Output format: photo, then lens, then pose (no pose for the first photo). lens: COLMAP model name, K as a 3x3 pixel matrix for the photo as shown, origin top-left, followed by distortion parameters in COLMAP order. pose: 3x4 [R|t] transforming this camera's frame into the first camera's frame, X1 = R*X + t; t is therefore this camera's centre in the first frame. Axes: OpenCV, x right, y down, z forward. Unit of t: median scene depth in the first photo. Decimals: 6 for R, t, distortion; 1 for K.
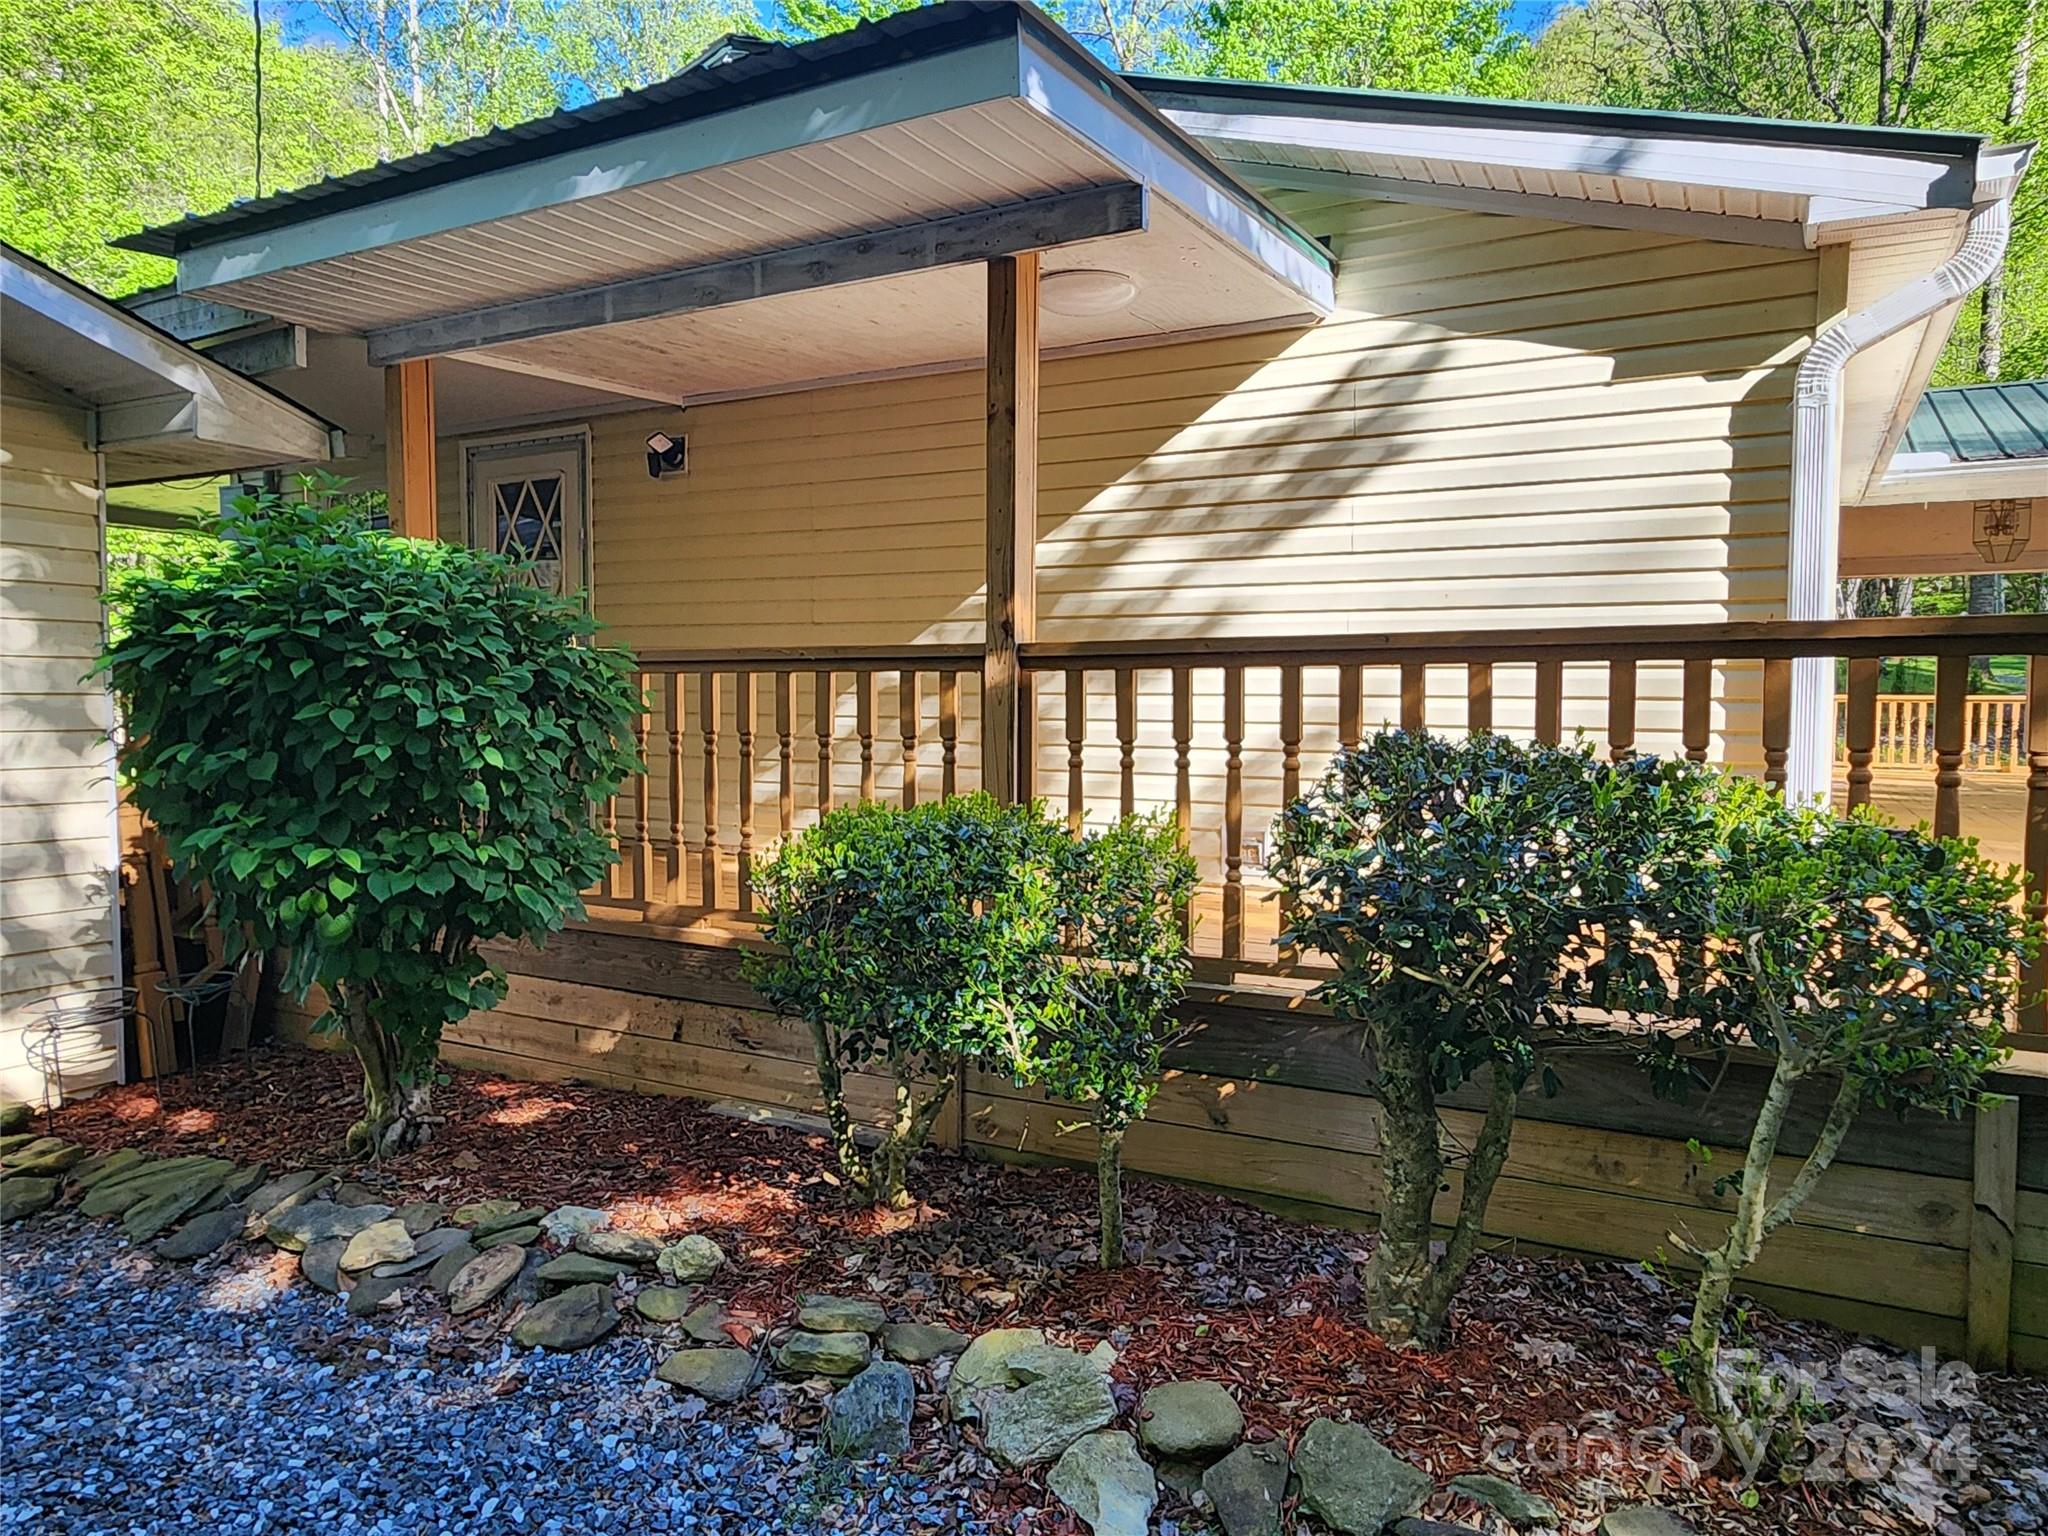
lens RADIAL K [[1354.1, 0, 1031.5], [0, 1354.1, 777.1], [0, 0, 1]] dist [0.005020, -0.000692]
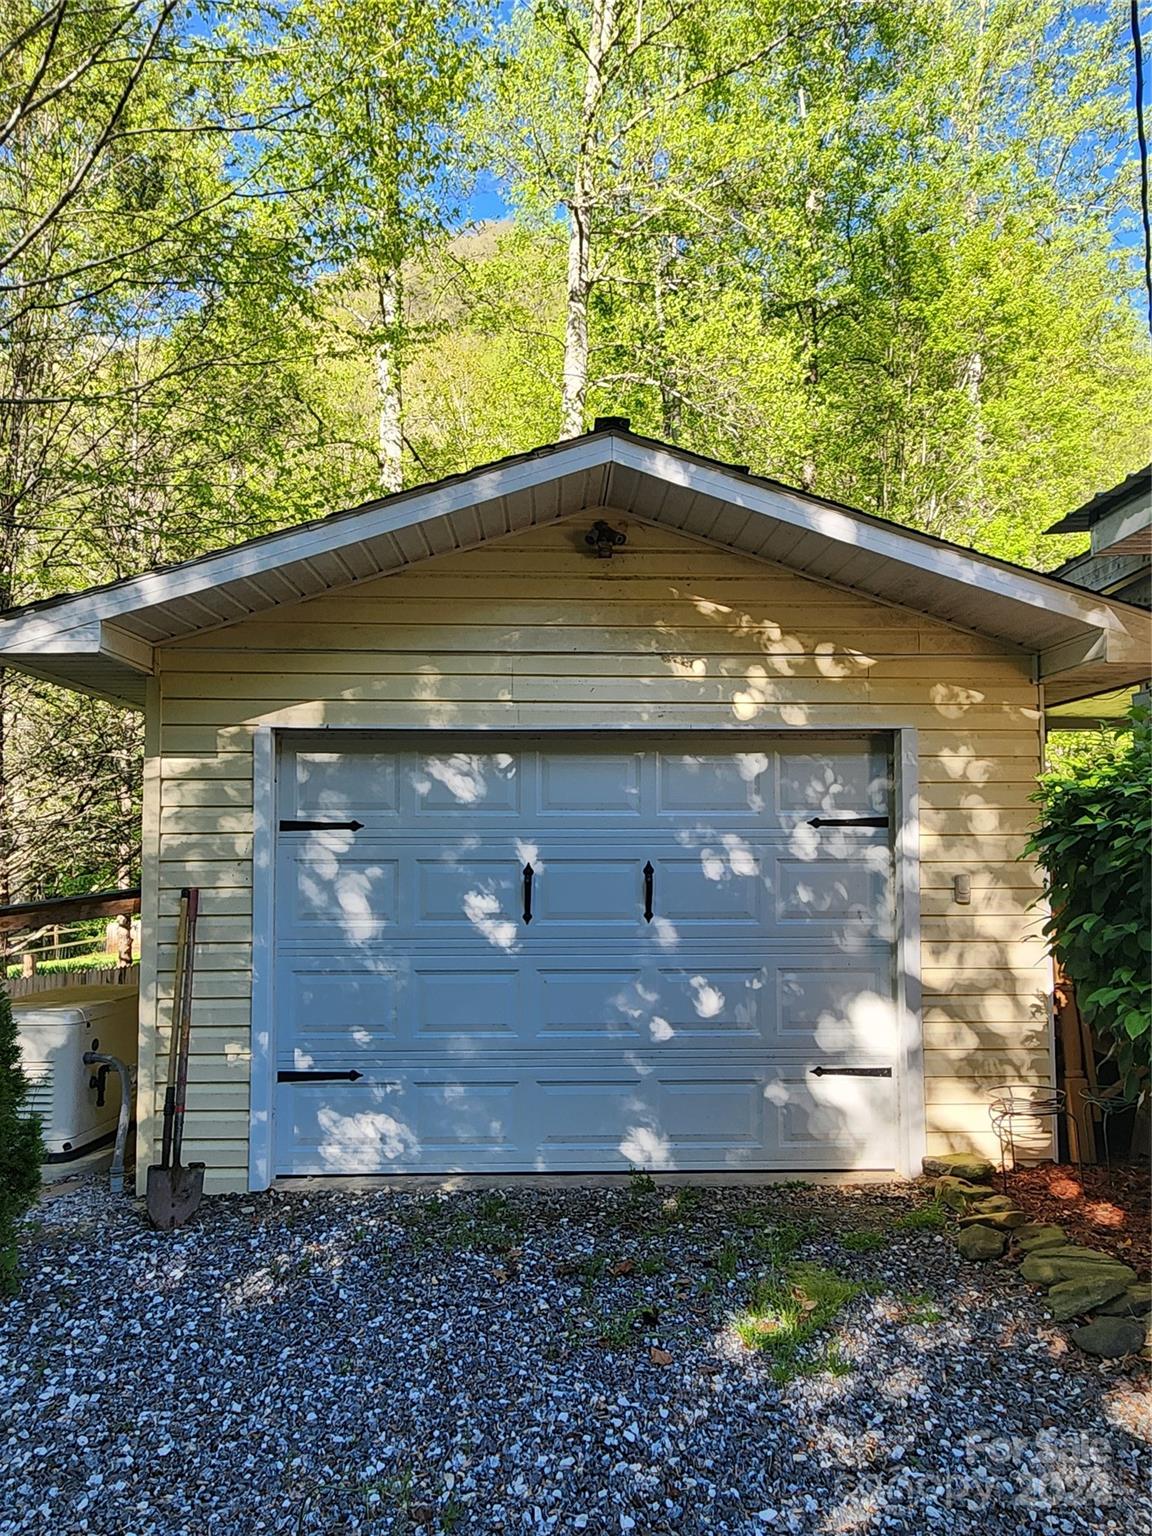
lens RADIAL K [[1015.5, 0, 575.6], [0, 1015.5, 781.4], [0, 0, 1]] dist [0.005020, -0.000692]
pose [[0.500135, -0.057995, -0.864003, -0.044397], [-0.044771, 0.994689, -0.092683, -0.027904], [0.864789, 0.085037, 0.494882, 0.103979]]
